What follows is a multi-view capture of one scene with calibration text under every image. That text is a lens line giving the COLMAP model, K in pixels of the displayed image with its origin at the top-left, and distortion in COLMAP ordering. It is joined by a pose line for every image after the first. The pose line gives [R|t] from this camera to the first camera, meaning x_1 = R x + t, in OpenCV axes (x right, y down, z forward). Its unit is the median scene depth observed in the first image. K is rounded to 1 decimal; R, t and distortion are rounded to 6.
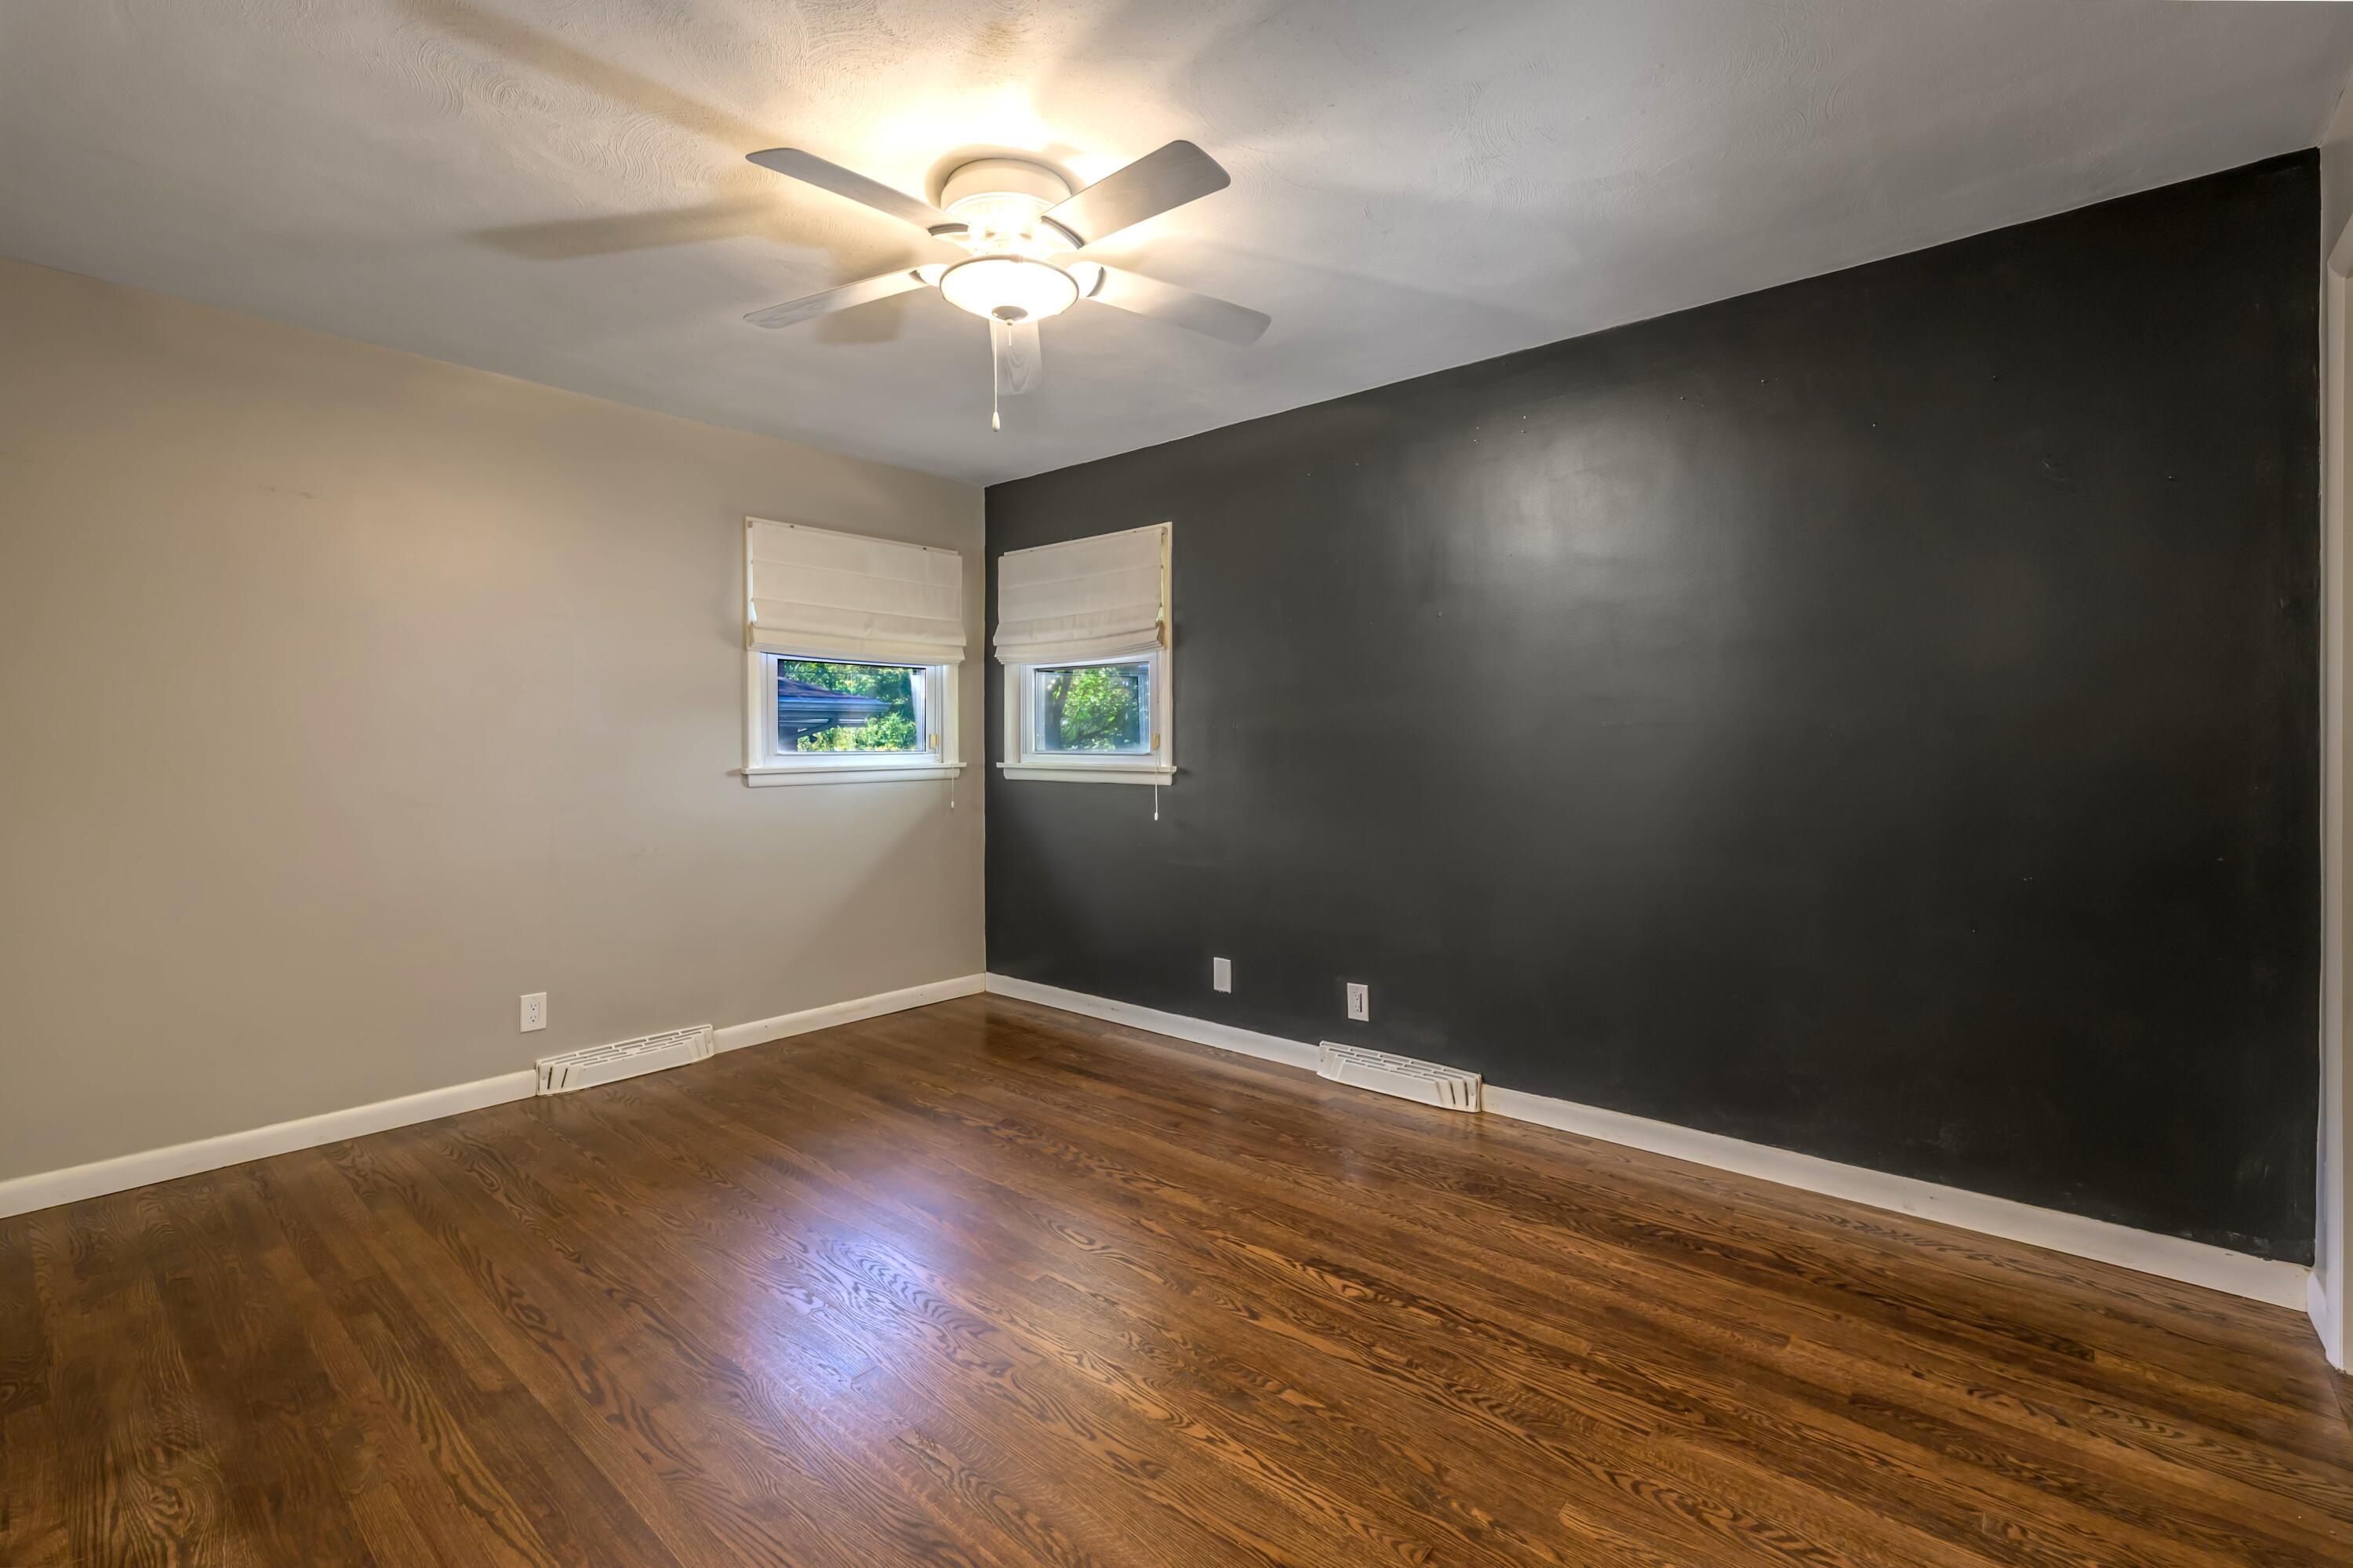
lens RADIAL K [[1080.2, 0, 1168.6], [0, 1080.2, 744.7], [0, 0, 1]] dist [-0.007028, 0.000439]
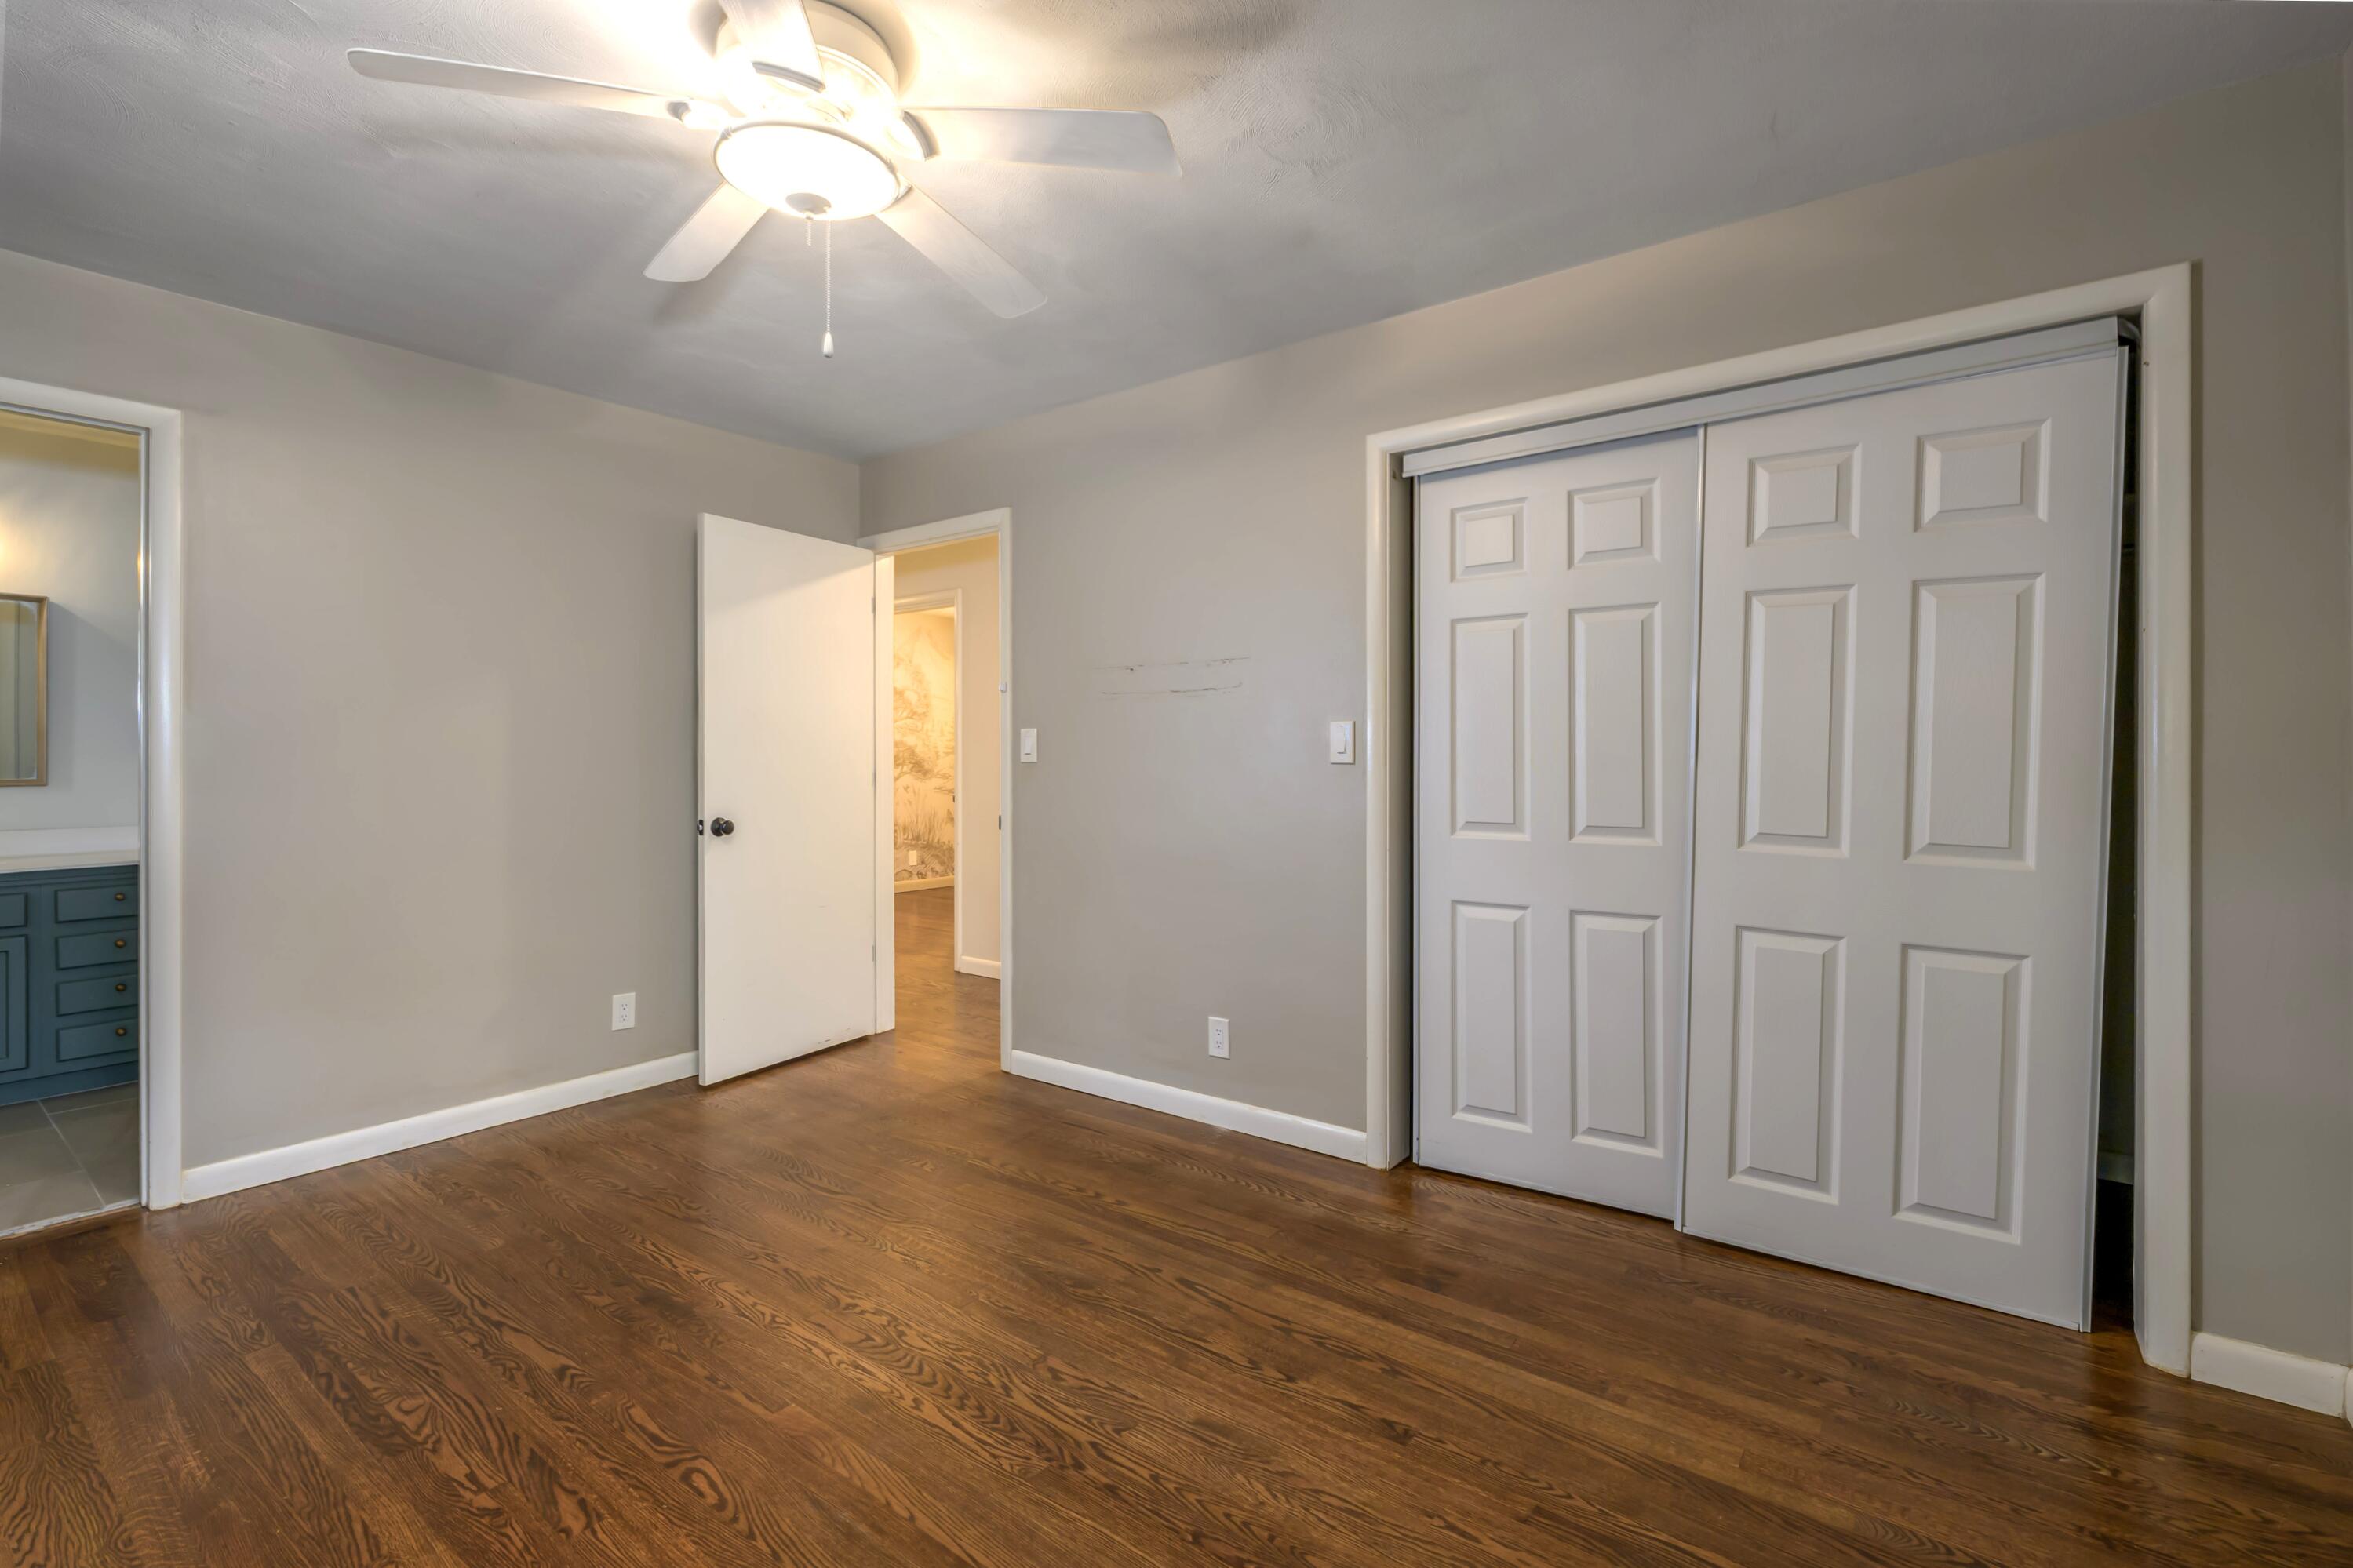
lens RADIAL K [[1080.0, 0, 1168.6], [0, 1080.0, 744.7], [0, 0, 1]] dist [-0.007028, 0.000439]
pose [[-0.998601, 0.005357, -0.052604, -0.399400], [0.005618, 0.999973, -0.004820, -0.000977], [0.052577, -0.005108, -0.998604, 1.973361]]
